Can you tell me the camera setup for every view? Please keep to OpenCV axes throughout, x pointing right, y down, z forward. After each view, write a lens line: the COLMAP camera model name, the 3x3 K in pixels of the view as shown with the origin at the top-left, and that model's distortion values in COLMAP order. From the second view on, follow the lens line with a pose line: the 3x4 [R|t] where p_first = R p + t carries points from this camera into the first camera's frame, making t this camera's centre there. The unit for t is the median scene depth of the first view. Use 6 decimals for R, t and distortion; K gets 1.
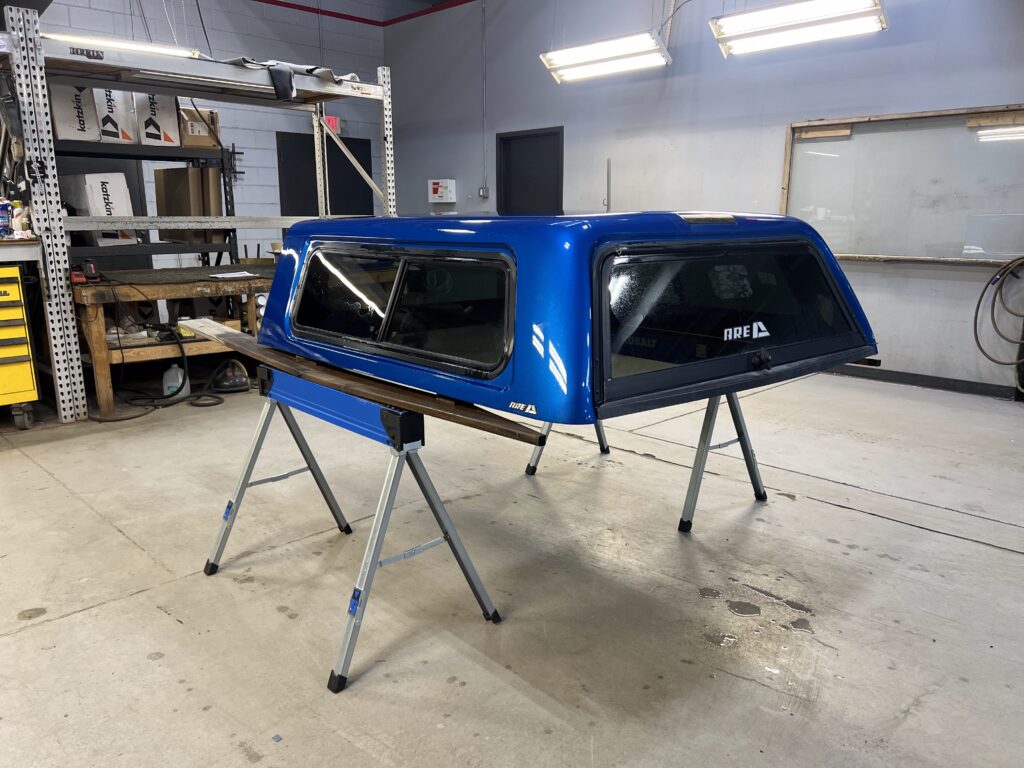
lens RADIAL K [[770.4, 0, 517.5], [0, 770.4, 384.1], [0, 0, 1]] dist [0.057854, -0.062086]
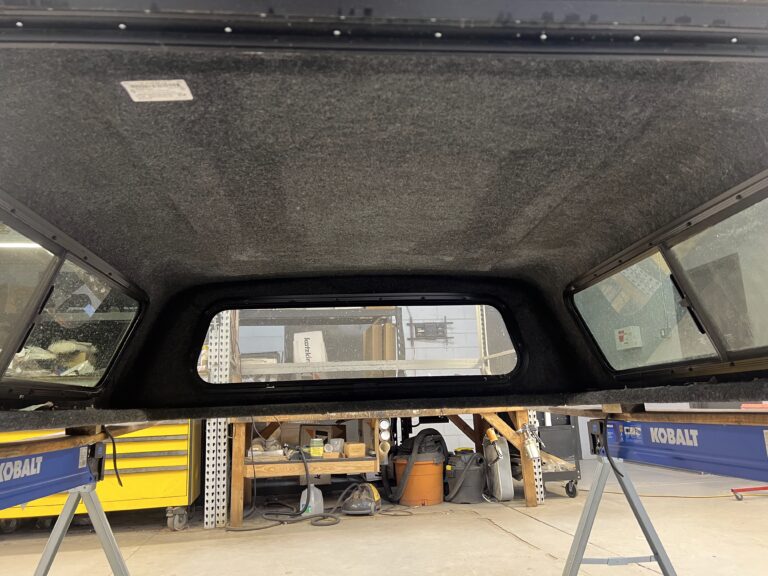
lens RADIAL K [[568.8, 0, 377.0], [0, 568.8, 293.3], [0, 0, 1]] dist [0.029763, -0.002285]
pose [[0.806267, -0.143525, -0.573876, 0.158173], [-0.089822, 0.929169, -0.358578, 0.006884], [0.584693, 0.340656, 0.736266, 0.392782]]
